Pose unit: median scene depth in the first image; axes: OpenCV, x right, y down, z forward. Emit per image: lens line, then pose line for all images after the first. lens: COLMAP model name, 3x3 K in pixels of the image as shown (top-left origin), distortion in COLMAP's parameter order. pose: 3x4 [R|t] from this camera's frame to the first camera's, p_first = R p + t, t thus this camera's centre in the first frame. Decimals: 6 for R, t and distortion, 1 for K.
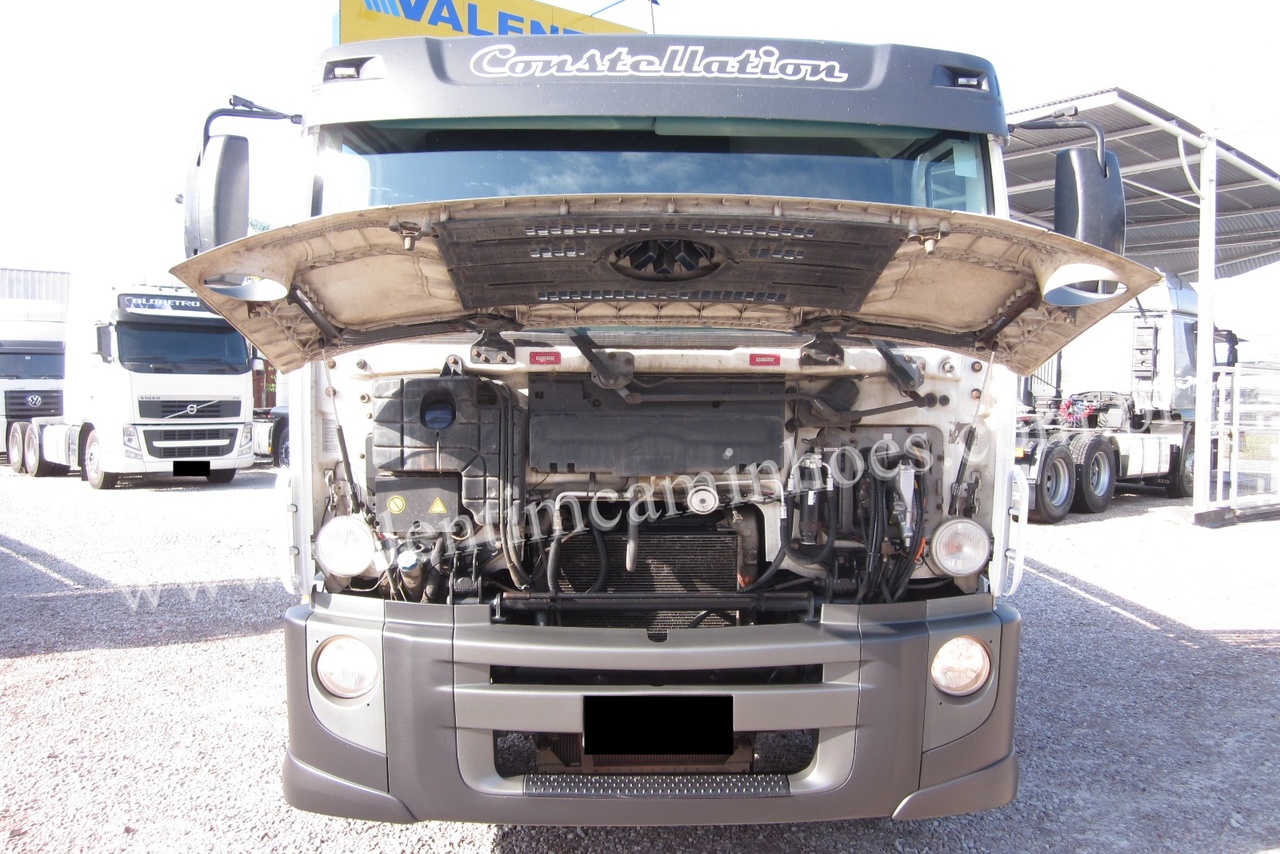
lens RADIAL K [[1055.4, 0, 640.0], [0, 1055.4, 427.0], [0, 0, 1]] dist [-0.052297, 0.011562]
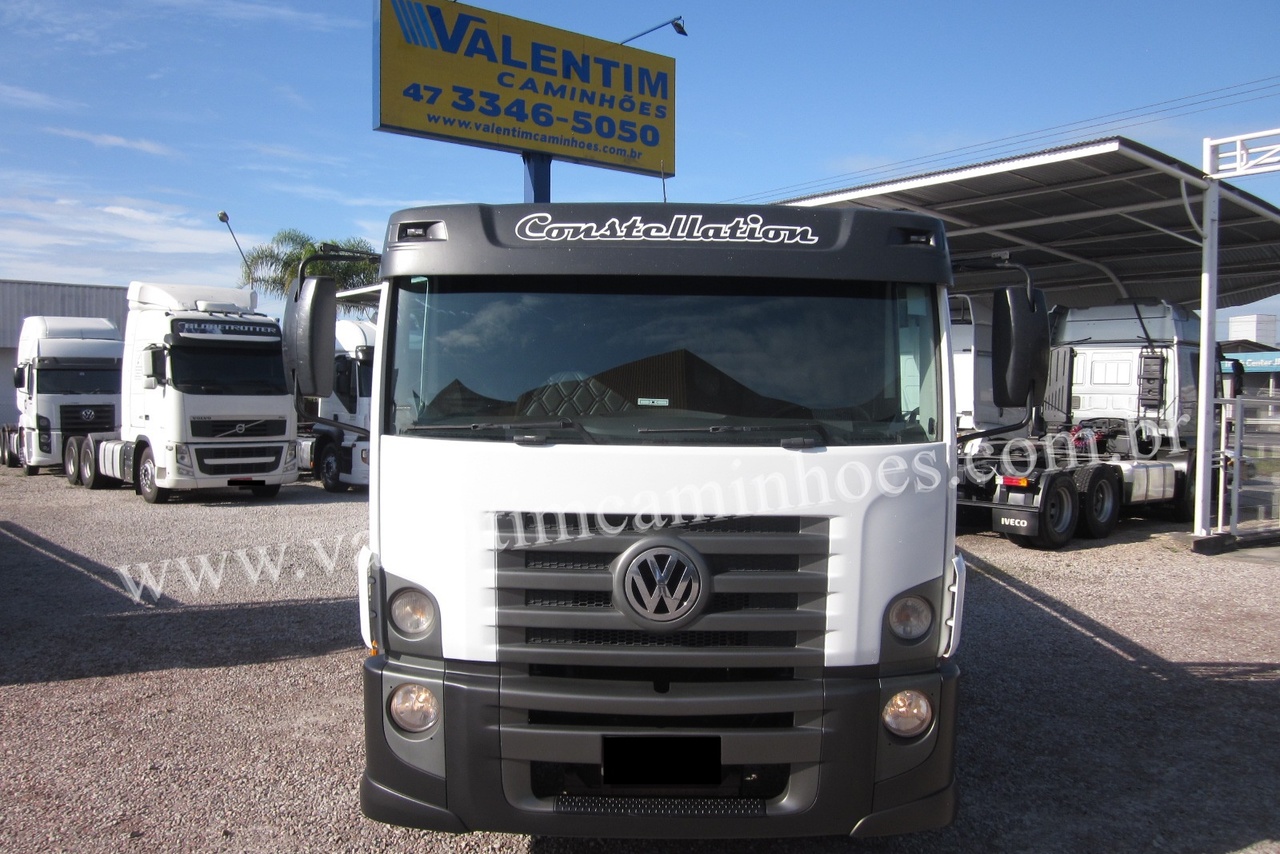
lens RADIAL K [[1047.2, 0, 637.8], [0, 1047.2, 429.1], [0, 0, 1]] dist [-0.049037, 0.009467]
pose [[0.999559, 0.006934, -0.028864, 0.013862], [-0.006997, 0.999973, -0.002088, -0.067097], [0.028849, 0.002289, 0.999581, -0.154603]]
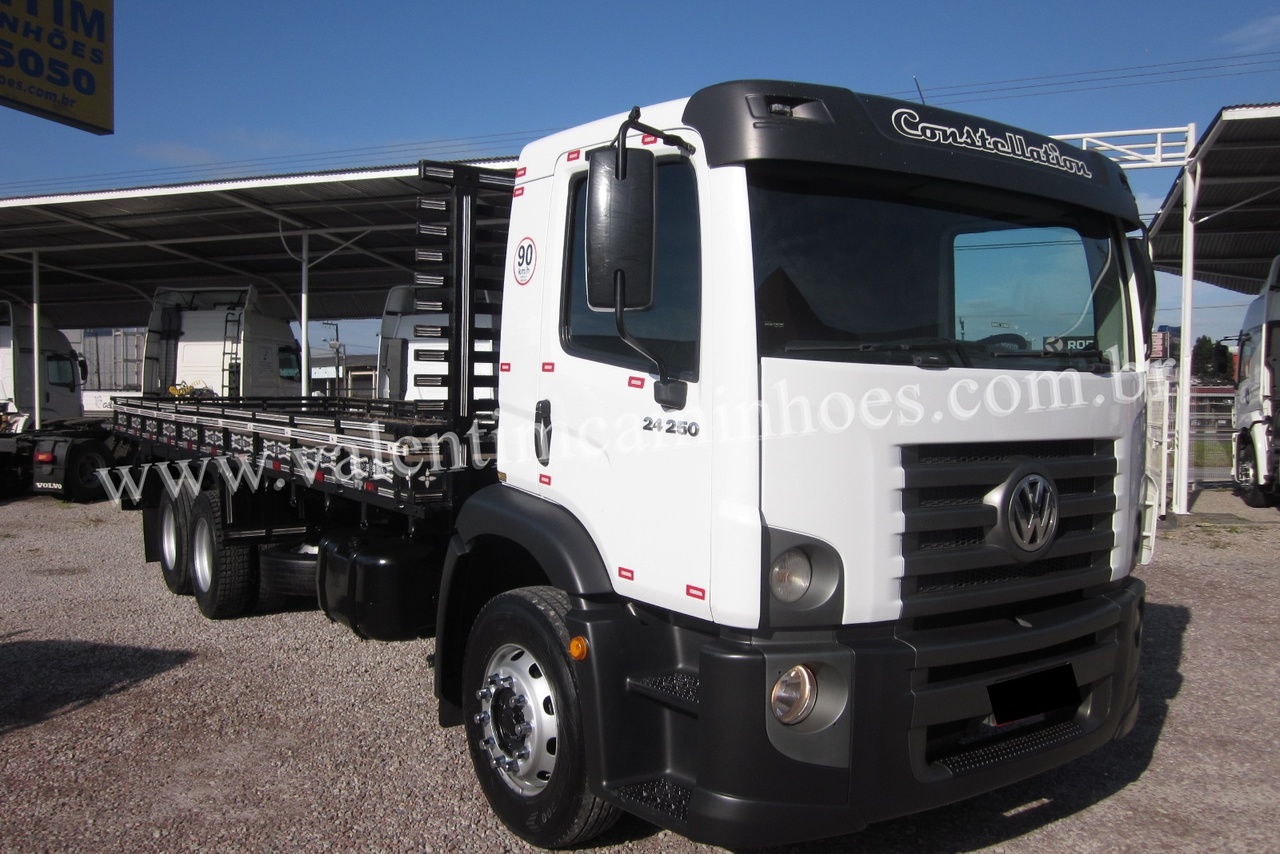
lens RADIAL K [[1047.2, 0, 637.8], [0, 1047.2, 429.1], [0, 0, 1]] dist [-0.049037, 0.009467]
pose [[0.832592, -0.018239, 0.553586, -0.627672], [0.021072, 0.999777, 0.001247, -0.021032], [-0.553485, 0.010627, 0.832791, 0.156259]]
